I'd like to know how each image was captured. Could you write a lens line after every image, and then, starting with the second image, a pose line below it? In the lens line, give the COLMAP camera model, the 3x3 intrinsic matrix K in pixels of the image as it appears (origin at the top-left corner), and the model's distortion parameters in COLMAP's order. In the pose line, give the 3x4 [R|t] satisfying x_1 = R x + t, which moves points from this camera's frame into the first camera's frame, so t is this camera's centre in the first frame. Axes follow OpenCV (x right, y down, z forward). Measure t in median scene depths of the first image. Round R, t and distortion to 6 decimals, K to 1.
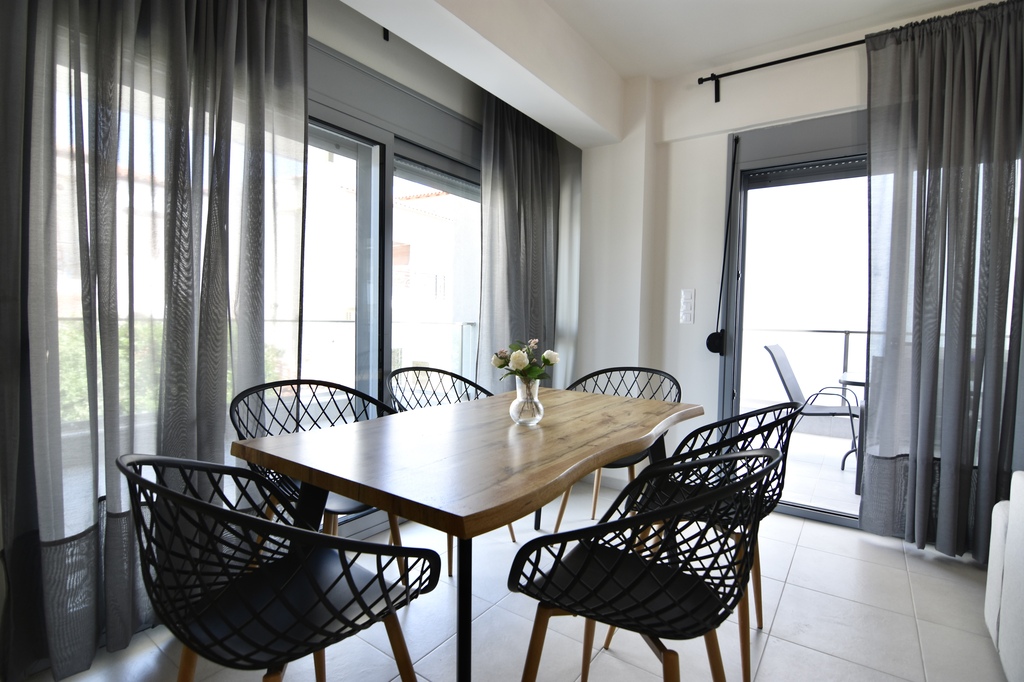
lens RADIAL K [[492.5, 0, 512.0], [0, 492.5, 341.0], [0, 0, 1]] dist [-0.004514, -0.009456]
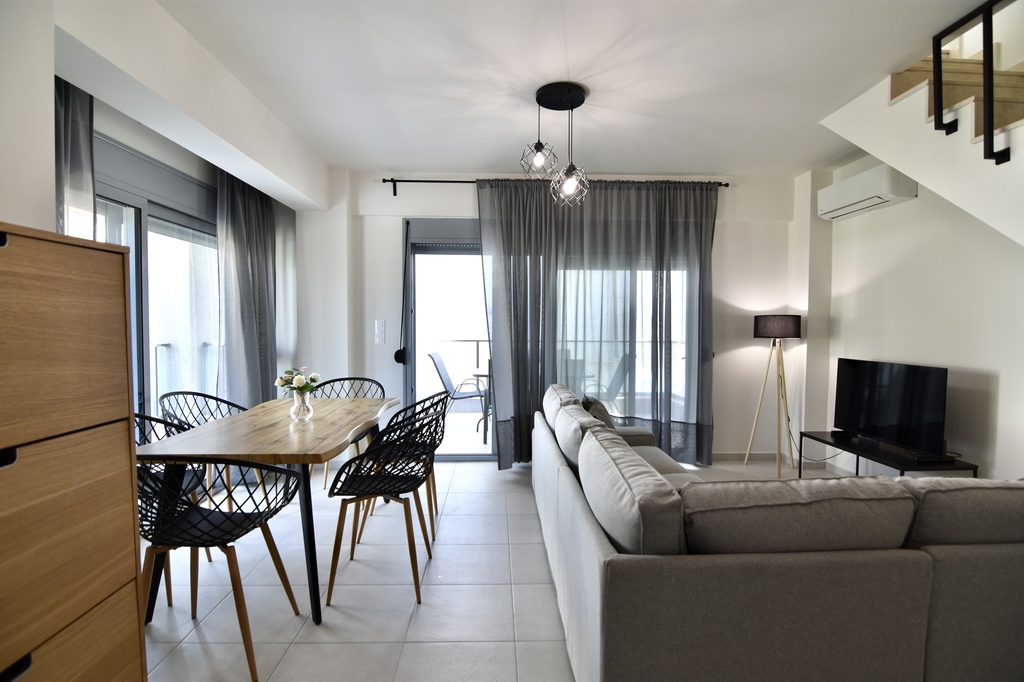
lens RADIAL K [[492.5, 0, 512.0], [0, 492.5, 341.0], [0, 0, 1]] dist [-0.004514, -0.009456]
pose [[0.793544, -0.035398, 0.607483, -0.249804], [0.037812, 0.999246, 0.008833, -0.048930], [-0.607337, 0.015960, 0.794284, -0.443926]]
